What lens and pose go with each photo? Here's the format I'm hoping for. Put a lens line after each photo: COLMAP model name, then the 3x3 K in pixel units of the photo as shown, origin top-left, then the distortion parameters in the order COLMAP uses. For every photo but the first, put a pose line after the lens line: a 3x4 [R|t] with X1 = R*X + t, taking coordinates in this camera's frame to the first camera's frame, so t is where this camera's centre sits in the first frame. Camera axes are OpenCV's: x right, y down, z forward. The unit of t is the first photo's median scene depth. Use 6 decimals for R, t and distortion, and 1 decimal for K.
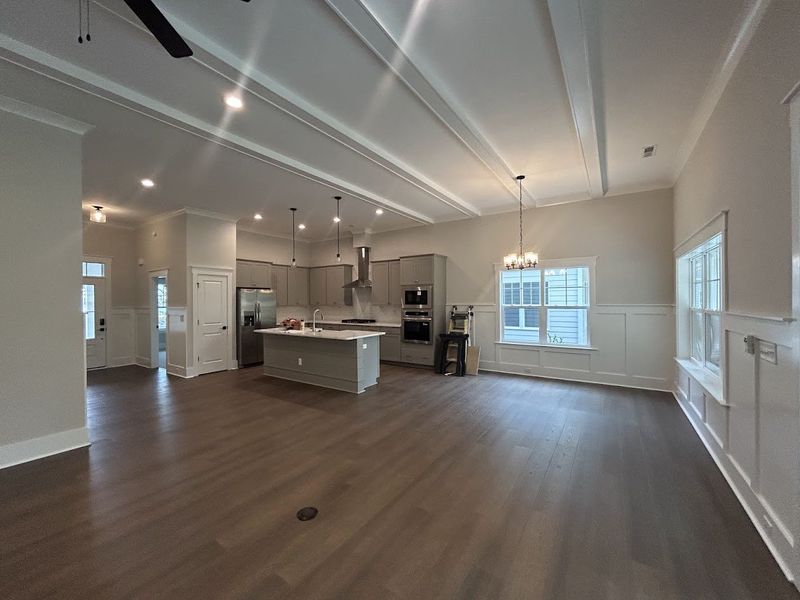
lens RADIAL K [[324.2, 0, 396.4], [0, 324.2, 300.7], [0, 0, 1]] dist [-0.000993, -0.000739]
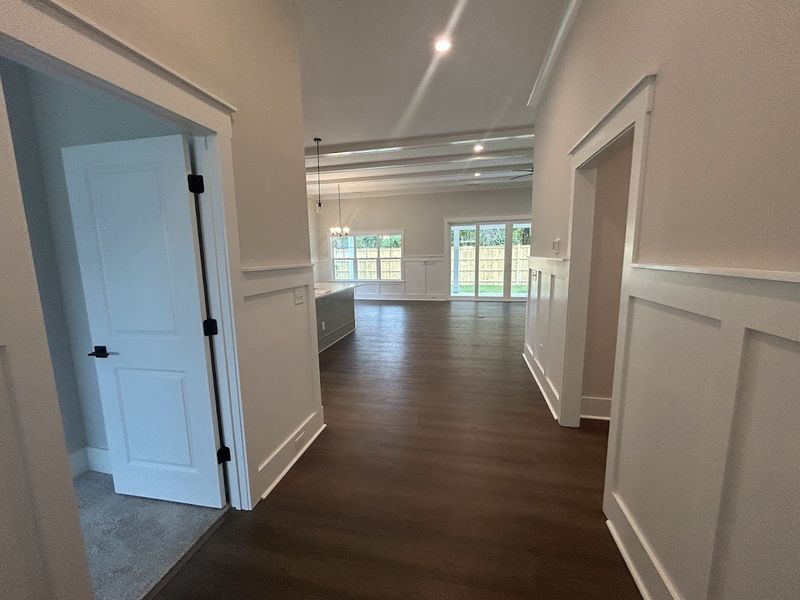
lens RADIAL K [[324.2, 0, 392.5], [0, 324.2, 301.6], [0, 0, 1]] dist [-0.000993, -0.000739]
pose [[-0.342752, -0.117380, 0.932064, -0.894832], [0.025318, 0.990649, 0.134068, 0.014210], [-0.939085, 0.069550, -0.336575, 0.918976]]
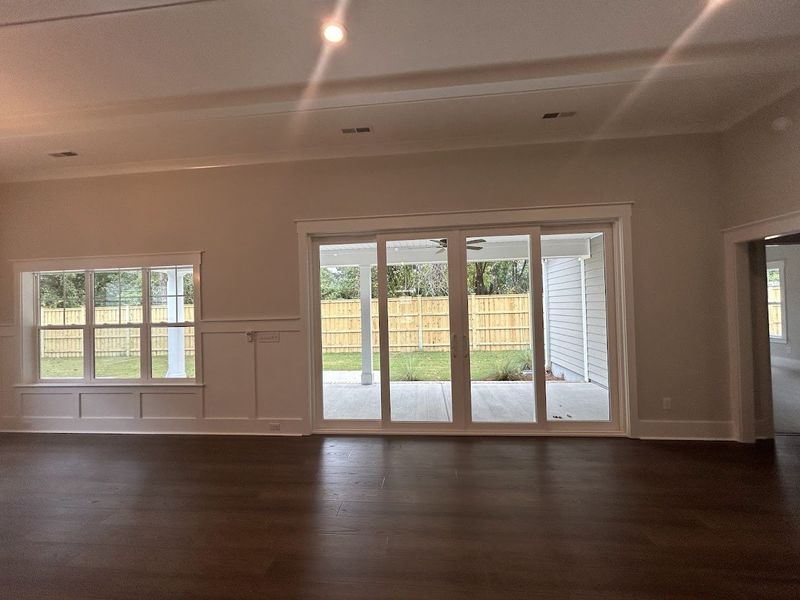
lens RADIAL K [[324.2, 0, 397.0], [0, 324.2, 298.8], [0, 0, 1]] dist [-0.000993, -0.000739]
pose [[-0.475614, 0.044743, 0.878516, -0.379299], [0.037882, 0.998821, -0.030362, 0.005317], [-0.878838, 0.018840, -0.476748, 0.489673]]
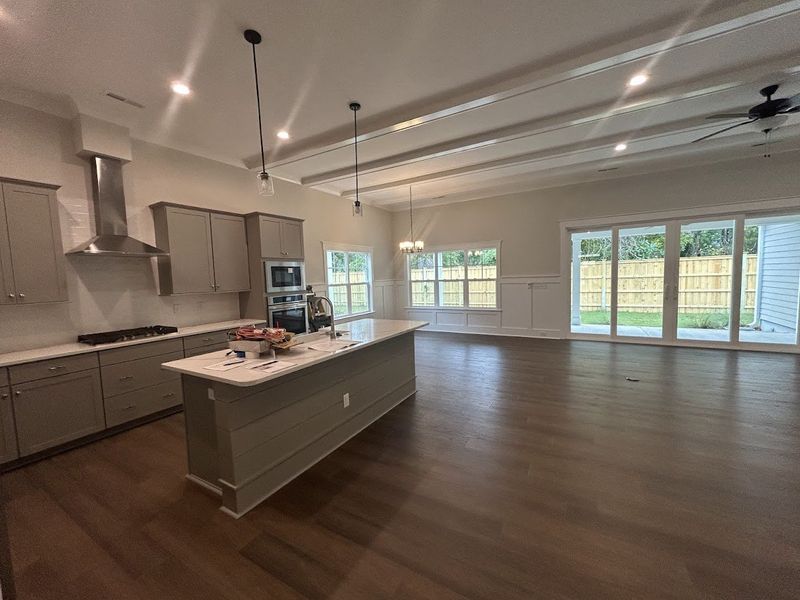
lens RADIAL K [[324.2, 0, 395.1], [0, 324.2, 299.6], [0, 0, 1]] dist [-0.000993, -0.000739]
pose [[-0.052243, -0.061249, 0.996754, -0.677466], [0.039017, 0.997230, 0.063323, 0.005317], [-0.997872, 0.042198, -0.049708, 0.812642]]
